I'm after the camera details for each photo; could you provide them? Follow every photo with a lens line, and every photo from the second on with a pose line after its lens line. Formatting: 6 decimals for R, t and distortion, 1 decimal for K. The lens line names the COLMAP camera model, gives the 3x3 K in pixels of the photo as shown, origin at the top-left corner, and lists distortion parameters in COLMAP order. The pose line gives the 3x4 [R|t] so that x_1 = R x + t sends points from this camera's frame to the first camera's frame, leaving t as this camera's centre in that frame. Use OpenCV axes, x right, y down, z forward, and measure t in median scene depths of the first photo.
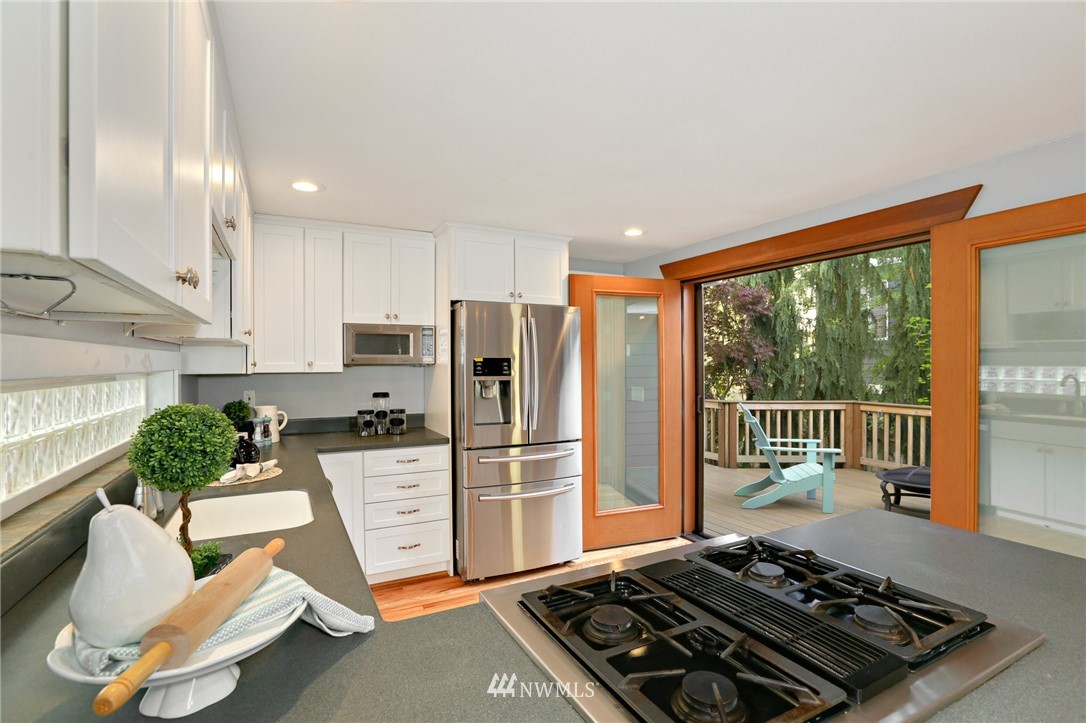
lens RADIAL K [[503.3, 0, 534.2], [0, 503.3, 357.0], [0, 0, 1]] dist [-0.030950, 0.001612]
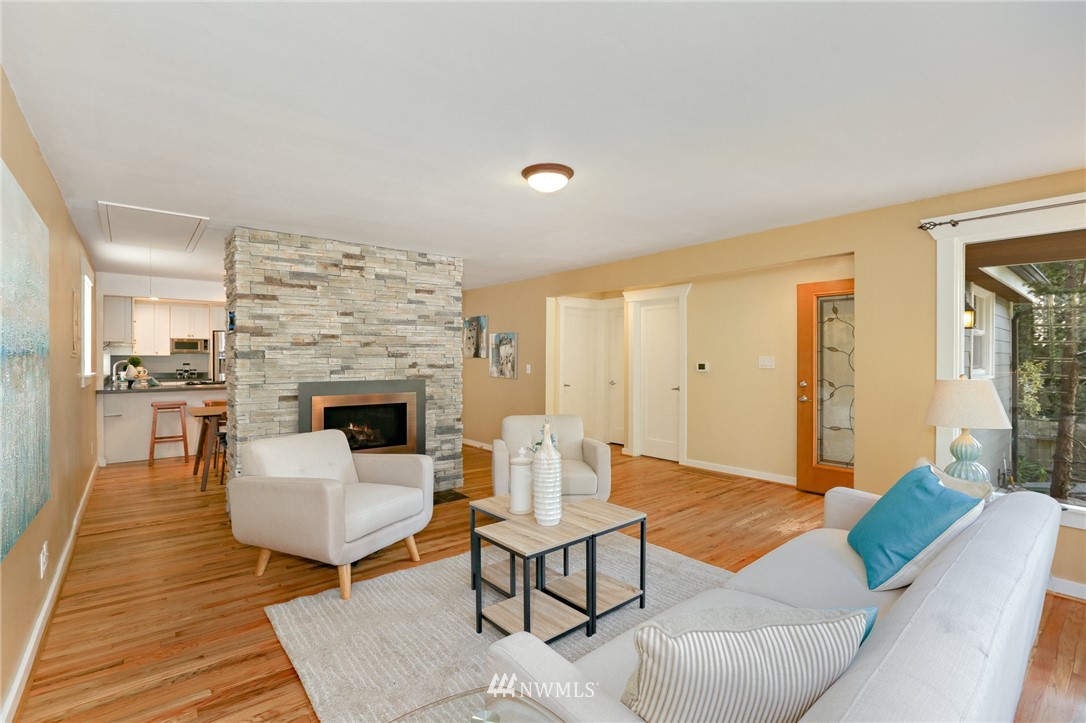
lens RADIAL K [[503.3, 0, 541.7], [0, 503.3, 363.6], [0, 0, 1]] dist [-0.030950, 0.001612]
pose [[0.976102, 0.002450, 0.217298, 1.031525], [-0.005857, 0.999870, 0.015038, 0.019871], [-0.217233, -0.015951, 0.975989, -2.124791]]
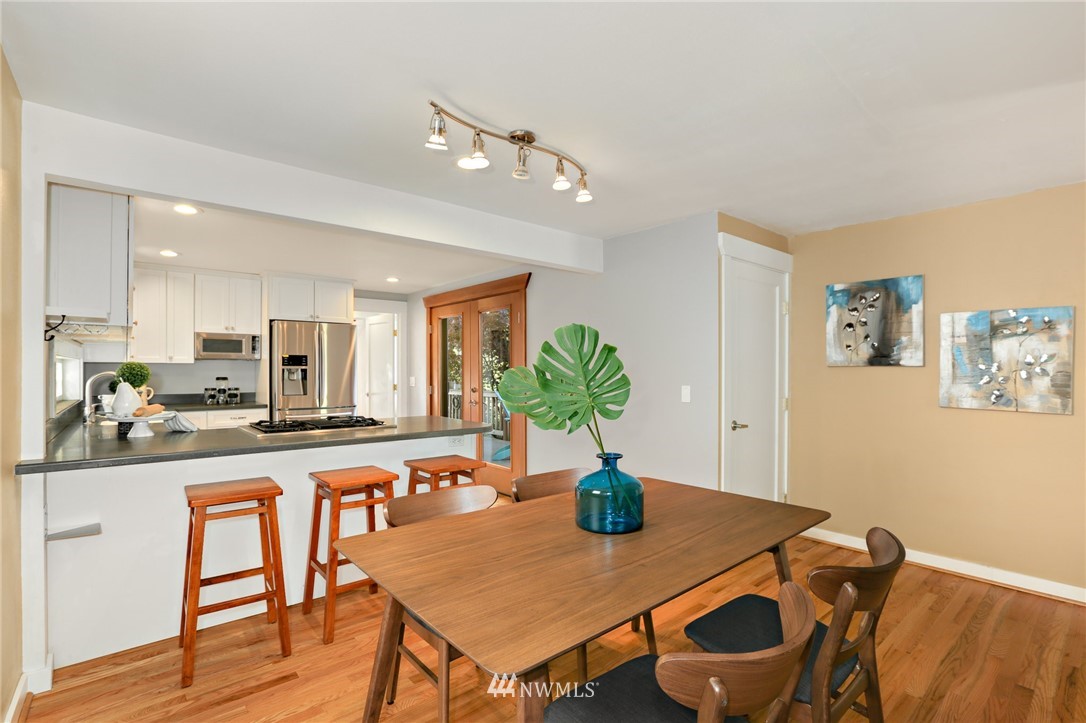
lens RADIAL K [[503.3, 0, 544.6], [0, 503.3, 369.7], [0, 0, 1]] dist [-0.030950, 0.001612]
pose [[0.971360, 0.003532, 0.237587, 0.308156], [-0.005171, 0.999967, 0.006274, 0.033697], [-0.237557, -0.007323, 0.971346, -0.750733]]
